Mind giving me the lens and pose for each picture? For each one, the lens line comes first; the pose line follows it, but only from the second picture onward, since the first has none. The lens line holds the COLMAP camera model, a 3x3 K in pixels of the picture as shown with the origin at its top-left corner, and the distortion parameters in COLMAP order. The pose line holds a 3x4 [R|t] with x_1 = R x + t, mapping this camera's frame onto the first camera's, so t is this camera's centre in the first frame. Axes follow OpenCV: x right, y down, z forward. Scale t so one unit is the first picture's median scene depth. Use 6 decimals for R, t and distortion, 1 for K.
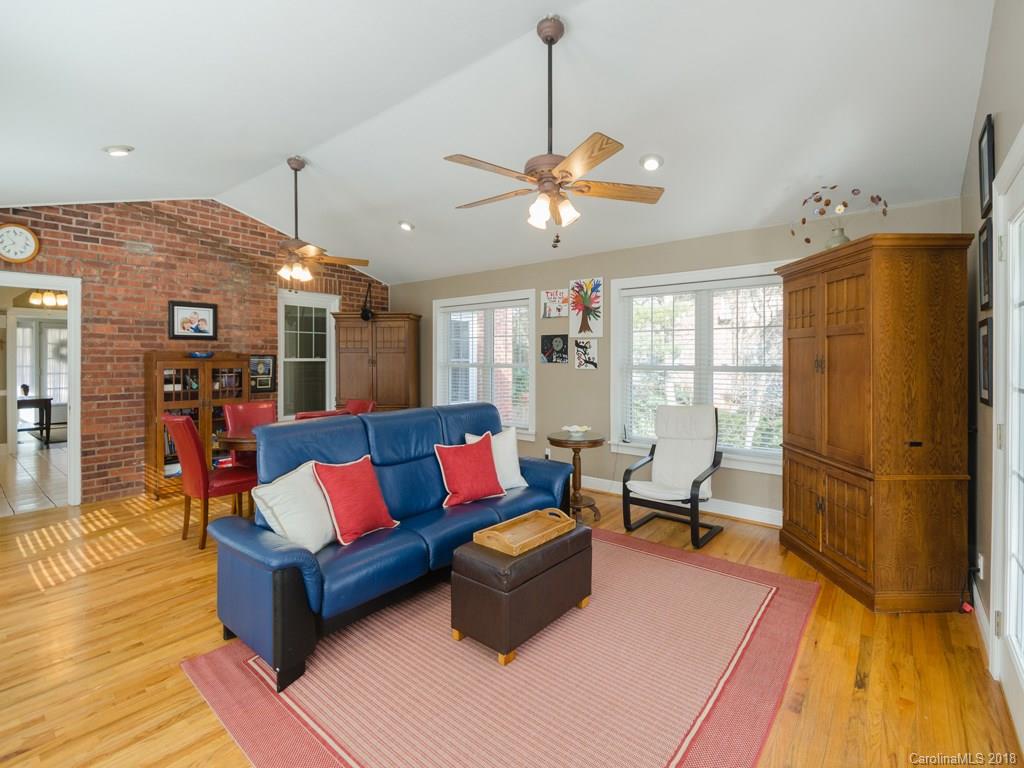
lens RADIAL K [[471.7, 0, 543.1], [0, 471.7, 350.9], [0, 0, 1]] dist [-0.003145, -0.000169]
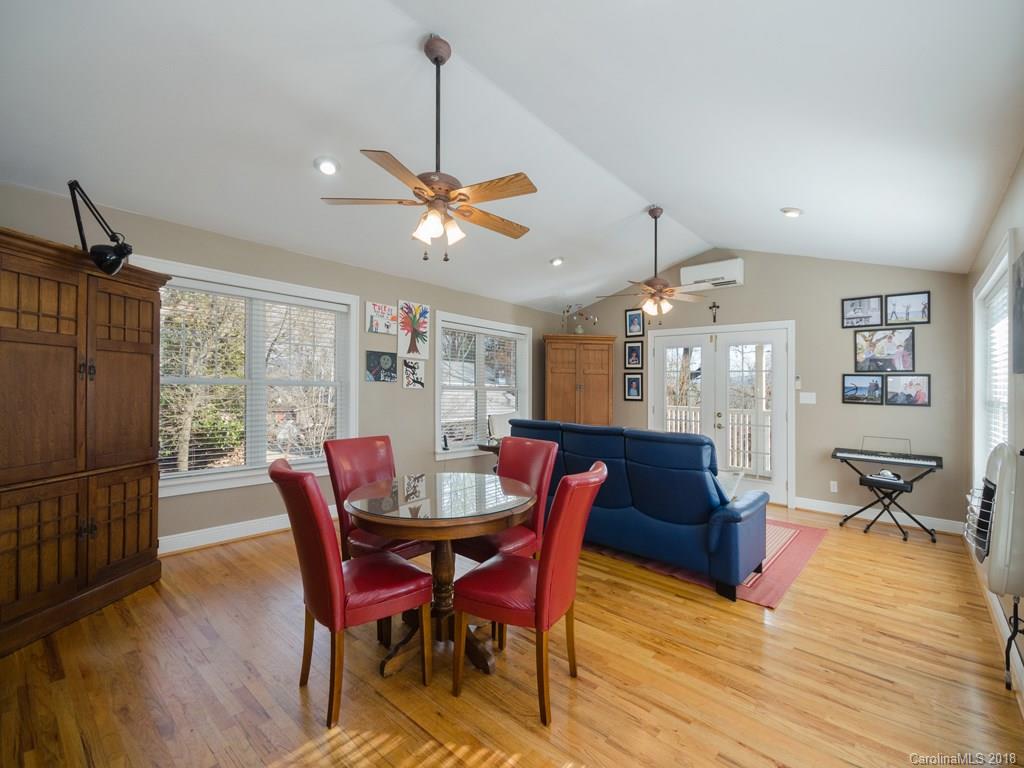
lens RADIAL K [[458.3, 0, 510.3], [0, 458.3, 369.0], [0, 0, 1]] dist [-0.003206, -0.000393]
pose [[0.072446, 0.050014, 0.996118, -0.908671], [-0.031431, 0.998360, -0.047840, 0.037453], [-0.996877, -0.027843, 0.073900, 0.708447]]
